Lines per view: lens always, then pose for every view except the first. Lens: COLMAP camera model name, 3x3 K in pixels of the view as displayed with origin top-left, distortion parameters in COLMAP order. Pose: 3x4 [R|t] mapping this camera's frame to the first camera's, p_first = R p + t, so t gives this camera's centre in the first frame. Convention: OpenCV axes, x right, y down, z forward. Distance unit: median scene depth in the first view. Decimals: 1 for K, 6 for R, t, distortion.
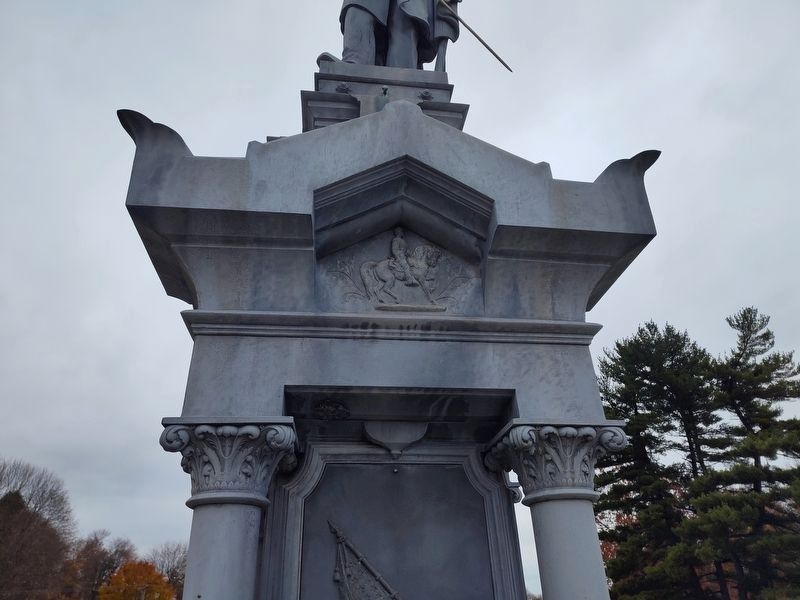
lens RADIAL K [[559.6, 0, 398.1], [0, 559.6, 297.9], [0, 0, 1]] dist [0.058755, -0.068194]
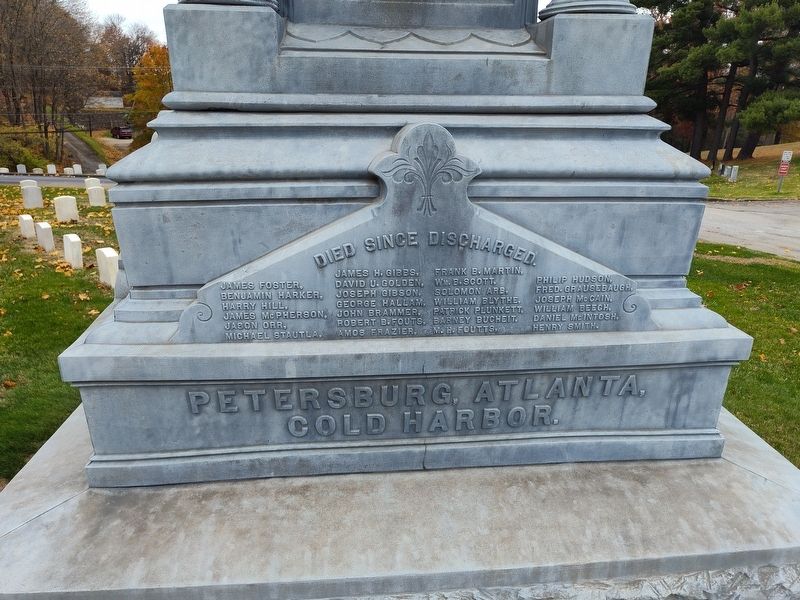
lens RADIAL K [[551.7, 0, 397.7], [0, 551.7, 327.5], [0, 0, 1]] dist [0.004640, 0.005706]
pose [[0.998956, 0.043391, -0.014310, 0.024133], [-0.017123, 0.645914, 0.763218, 0.384376], [0.042360, -0.762176, 0.645982, -0.207332]]
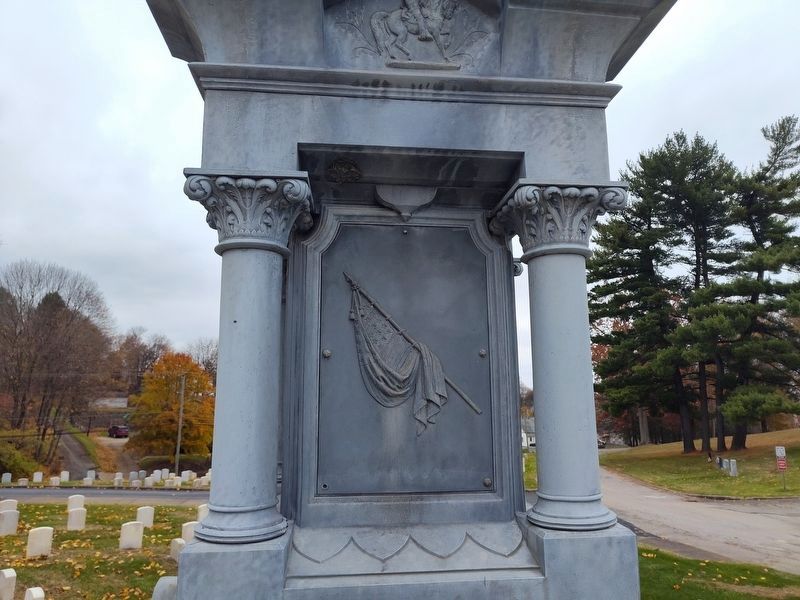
lens RADIAL K [[562.0, 0, 397.4], [0, 562.0, 312.4], [0, 0, 1]] dist [0.032082, -0.029065]
pose [[0.999607, 0.017714, -0.021727, 0.006198], [-0.009178, 0.939135, 0.343426, 0.081466], [0.026488, -0.343092, 0.938928, -0.056017]]
